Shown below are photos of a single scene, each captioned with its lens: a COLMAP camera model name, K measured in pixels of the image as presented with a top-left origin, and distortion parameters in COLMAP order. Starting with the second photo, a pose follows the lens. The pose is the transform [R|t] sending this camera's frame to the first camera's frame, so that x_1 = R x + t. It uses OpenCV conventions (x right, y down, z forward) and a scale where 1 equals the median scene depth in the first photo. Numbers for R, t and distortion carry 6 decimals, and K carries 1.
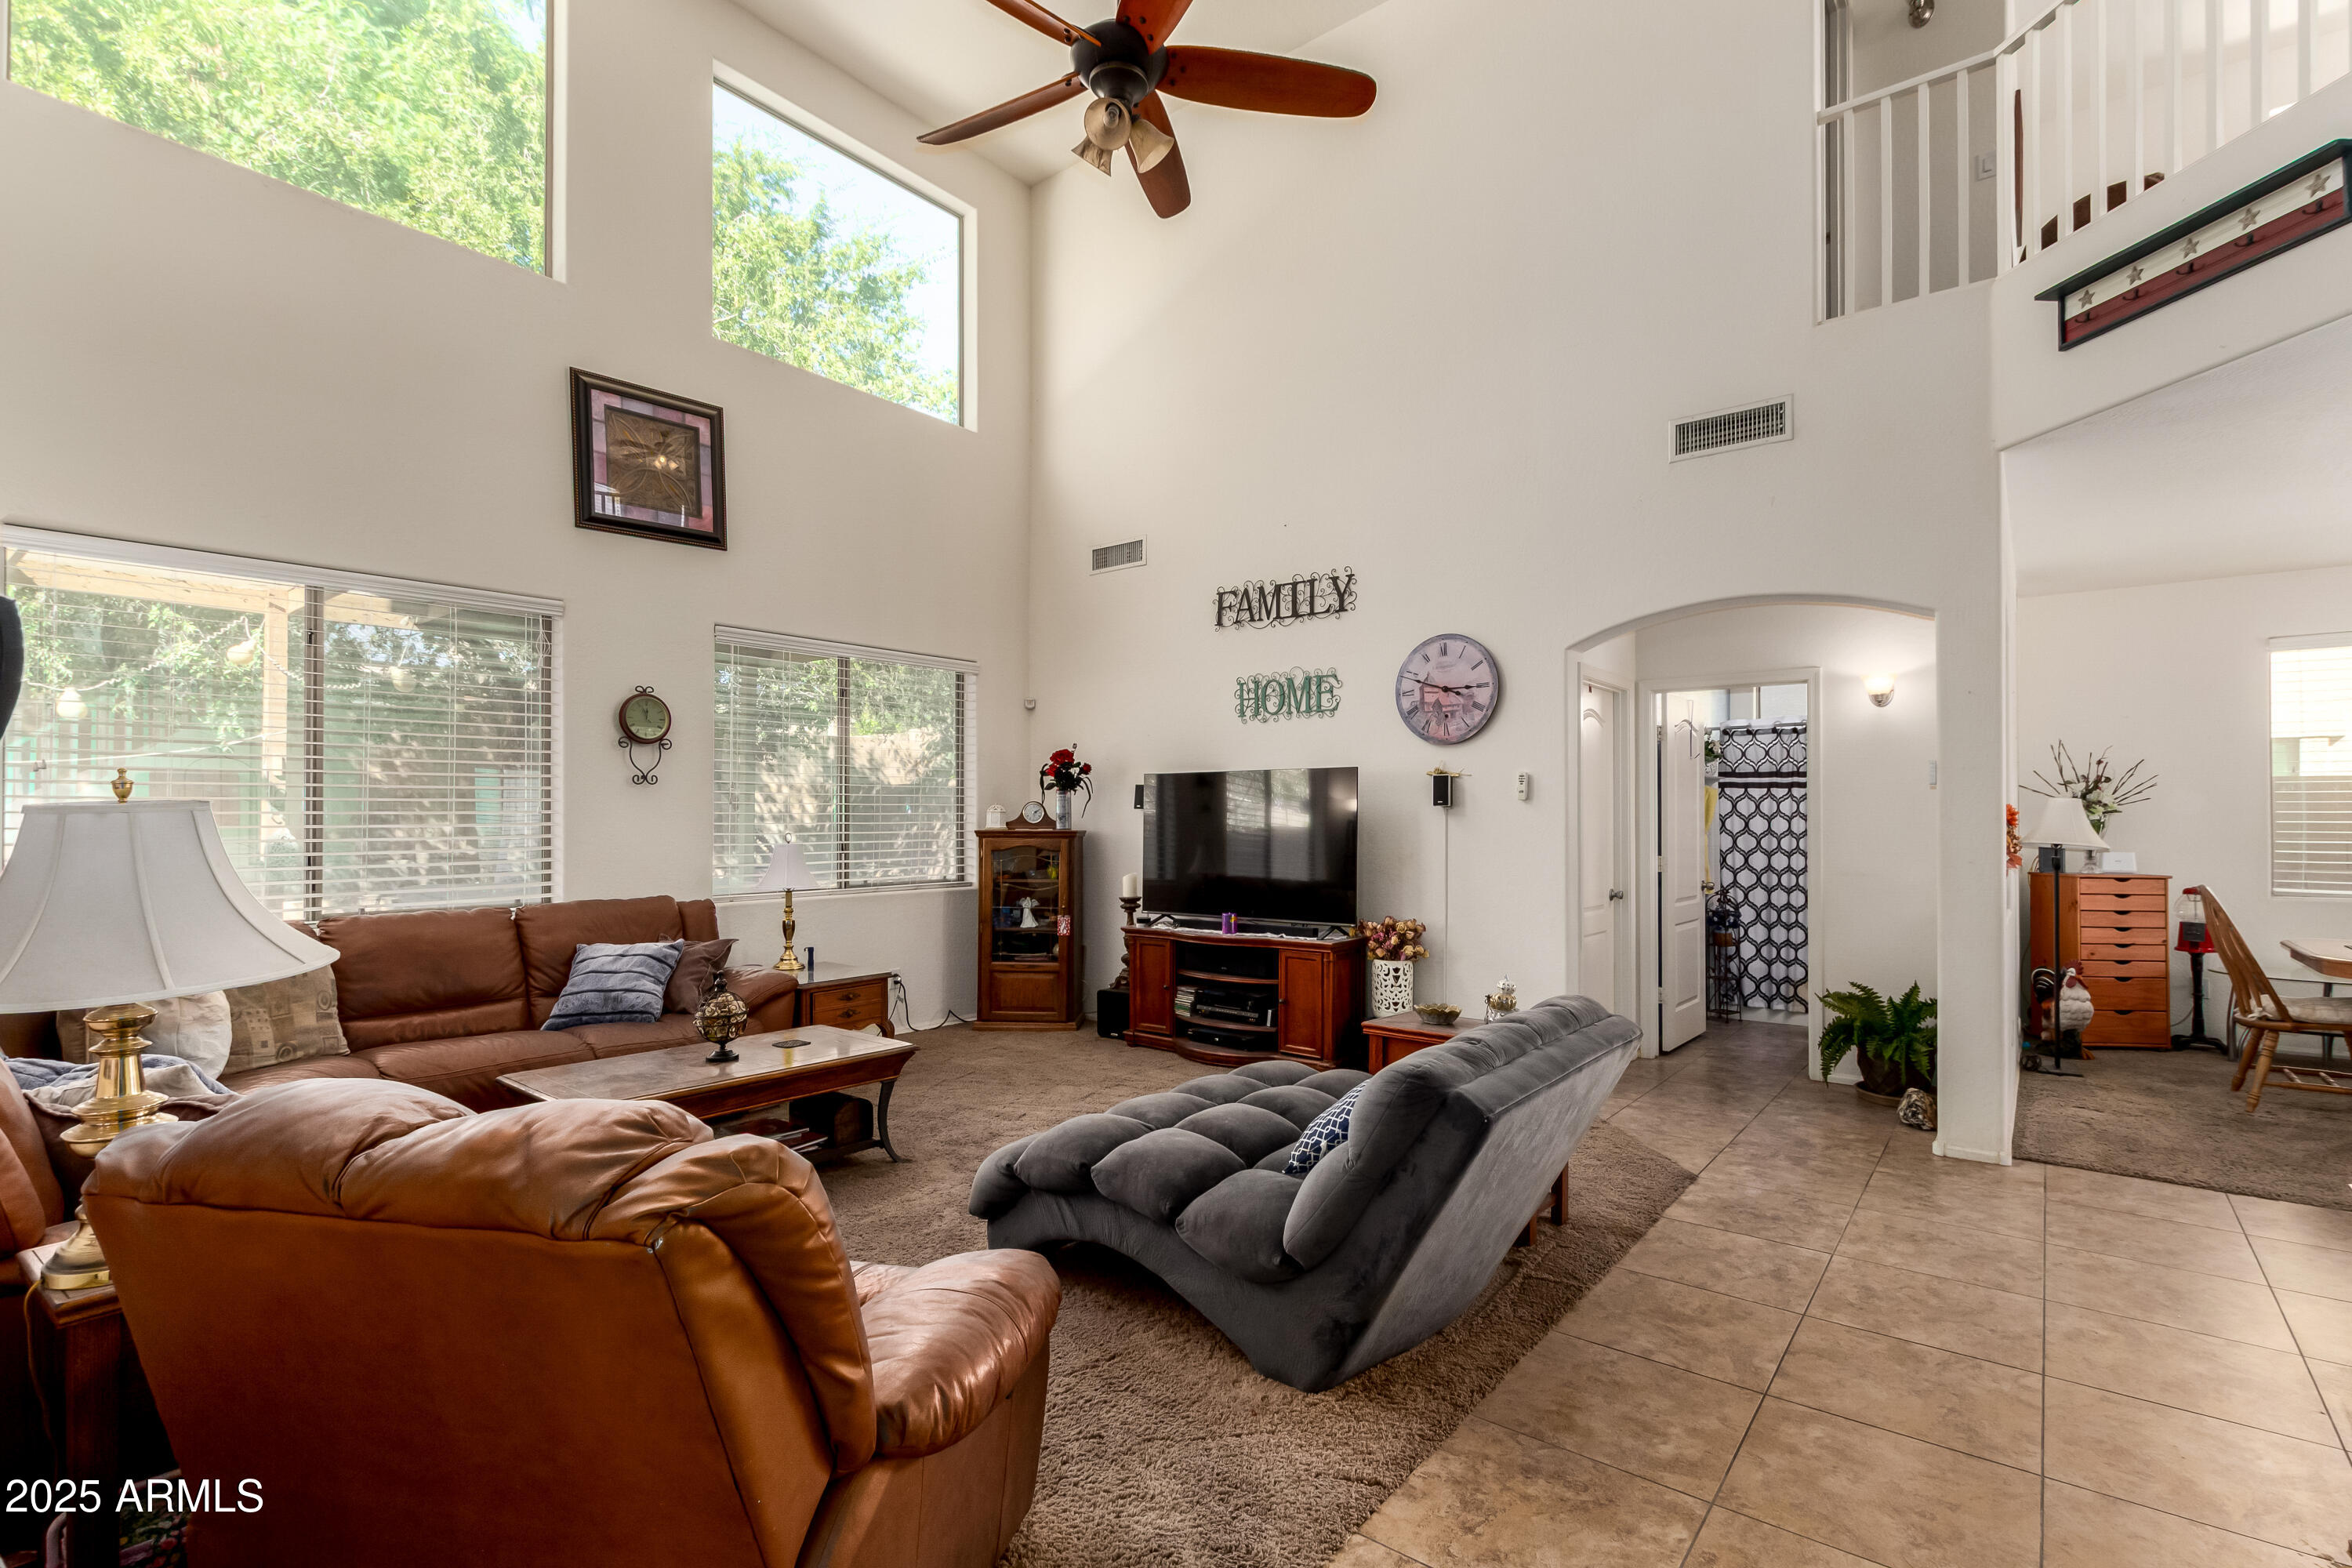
lens RADIAL K [[1066.8, 0, 1194.9], [0, 1066.8, 802.9], [0, 0, 1]] dist [0.003669, -0.000216]
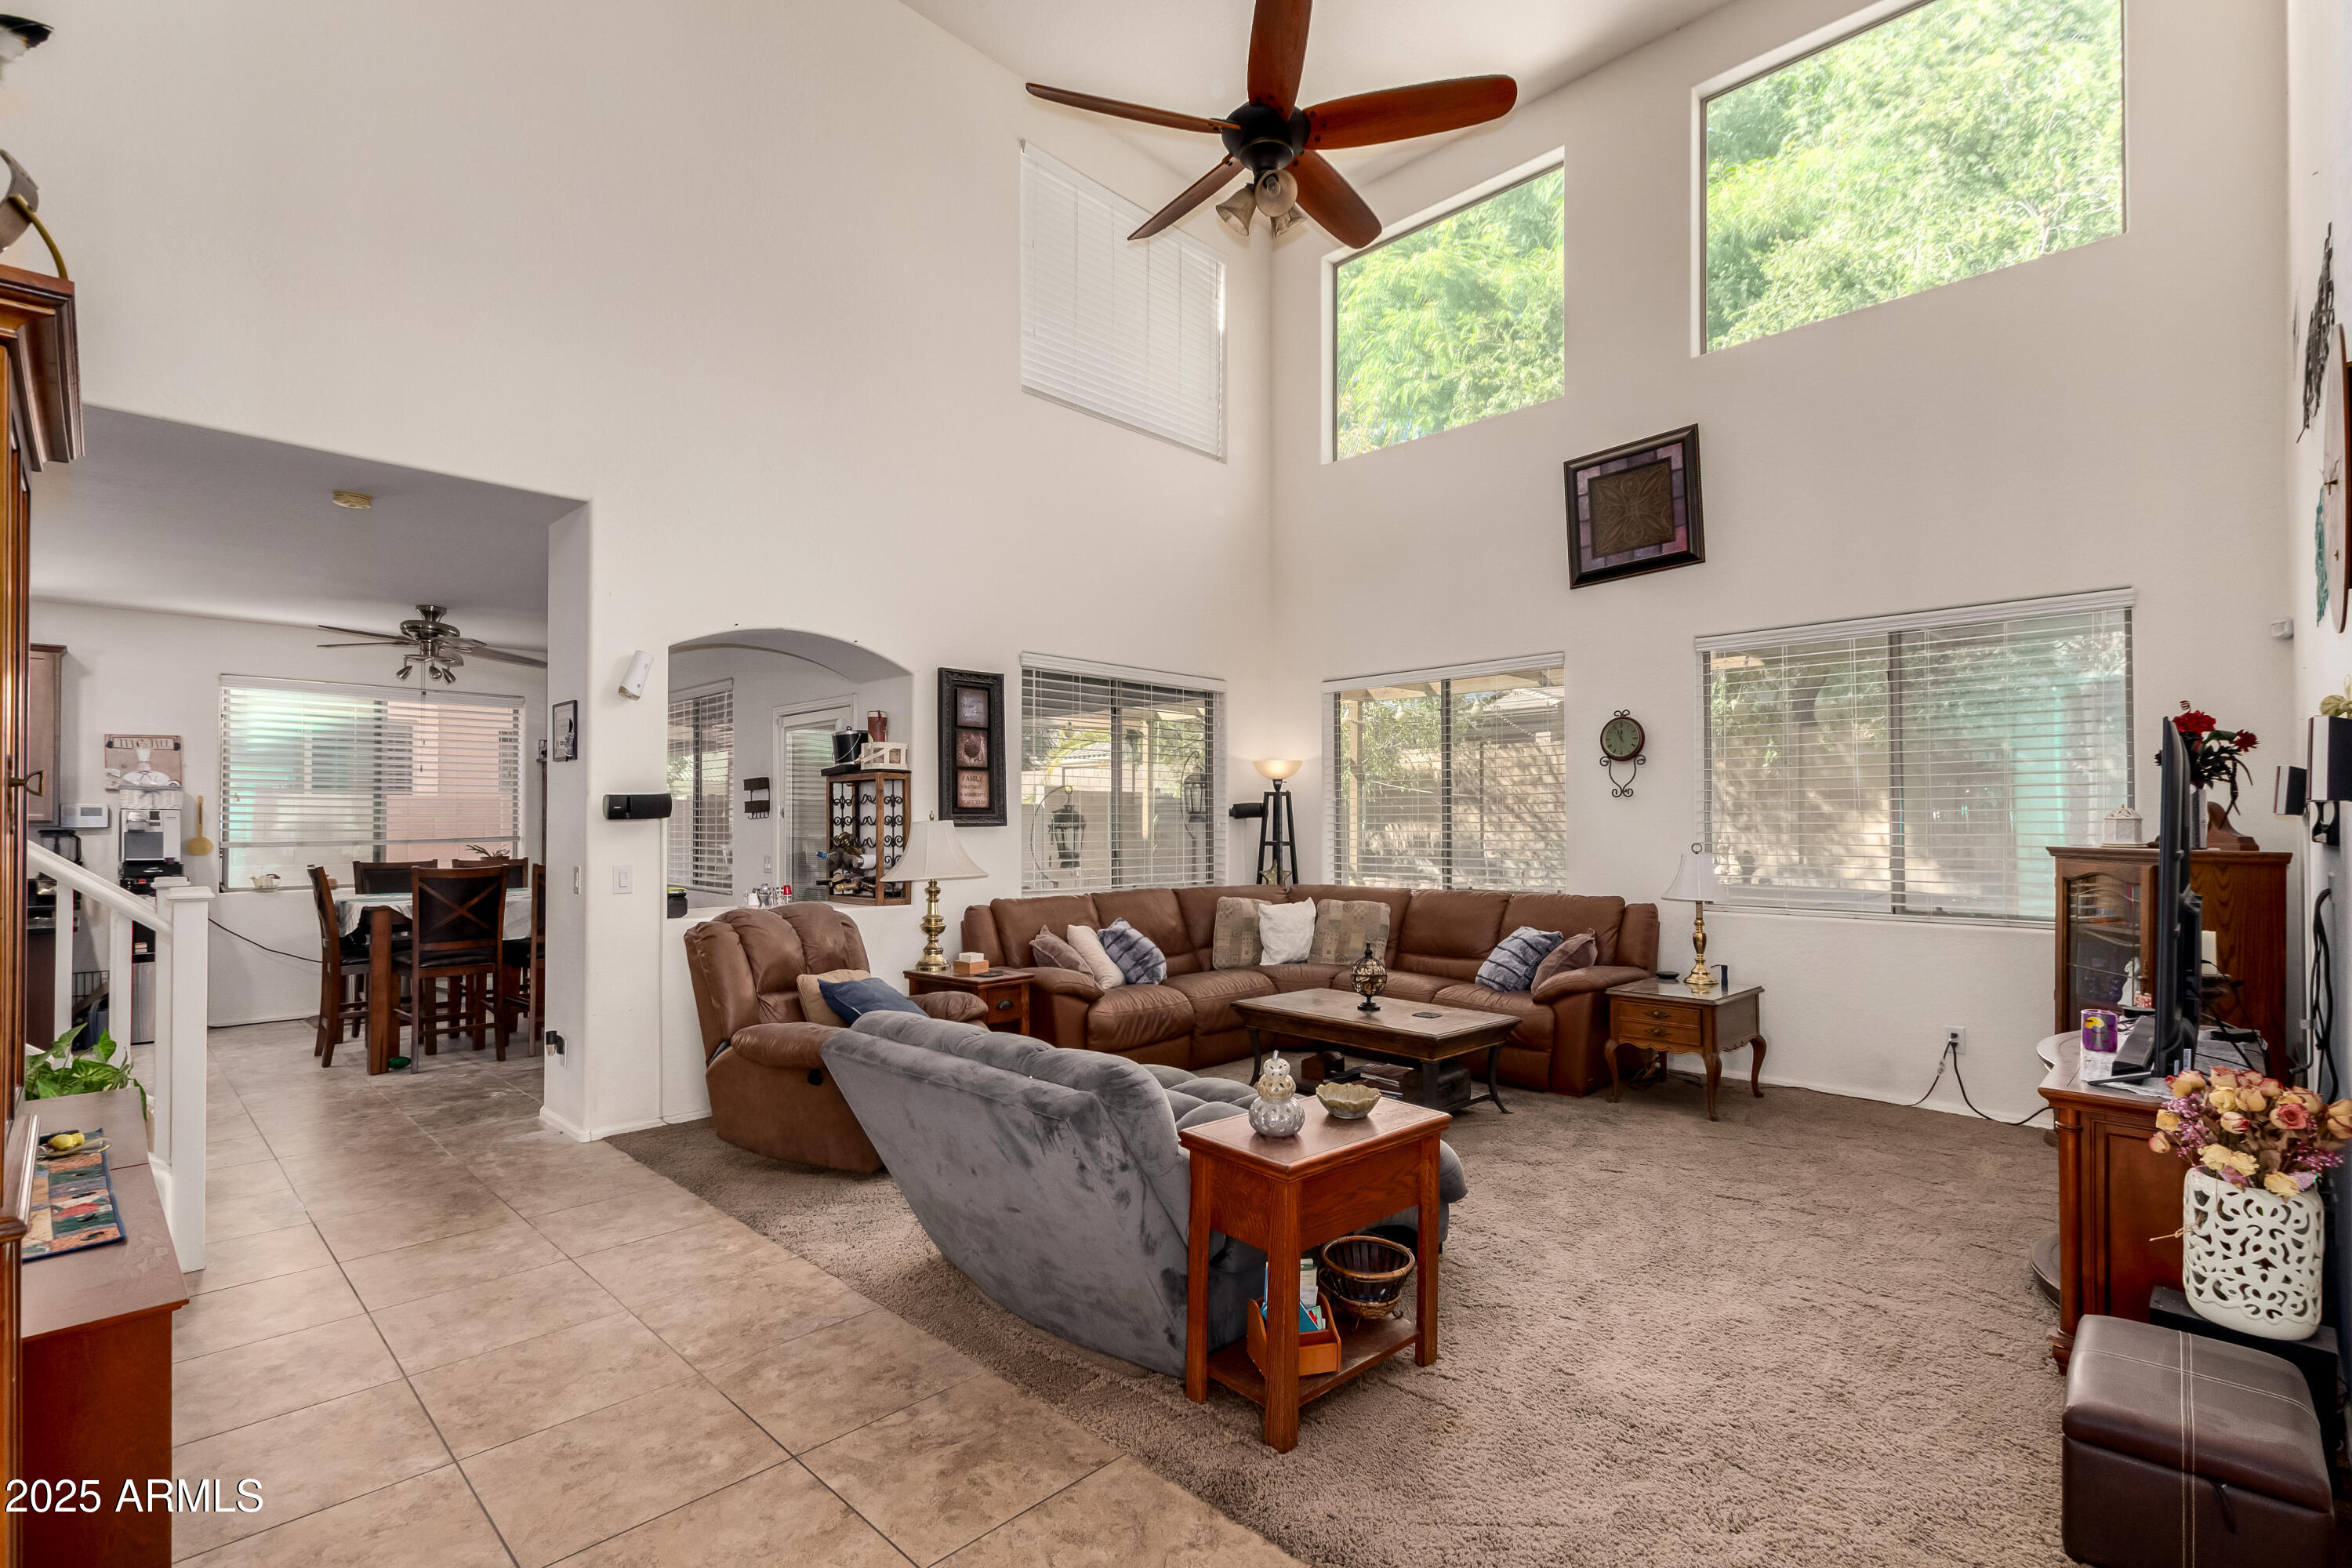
lens RADIAL K [[1066.8, 0, 1194.9], [0, 1066.8, 802.9], [0, 0, 1]] dist [0.003669, -0.000216]
pose [[-0.092084, -0.017065, -0.995605, 0.676962], [0.013649, 0.999738, -0.018398, 0.003711], [0.995658, -0.015283, -0.091827, 0.679488]]
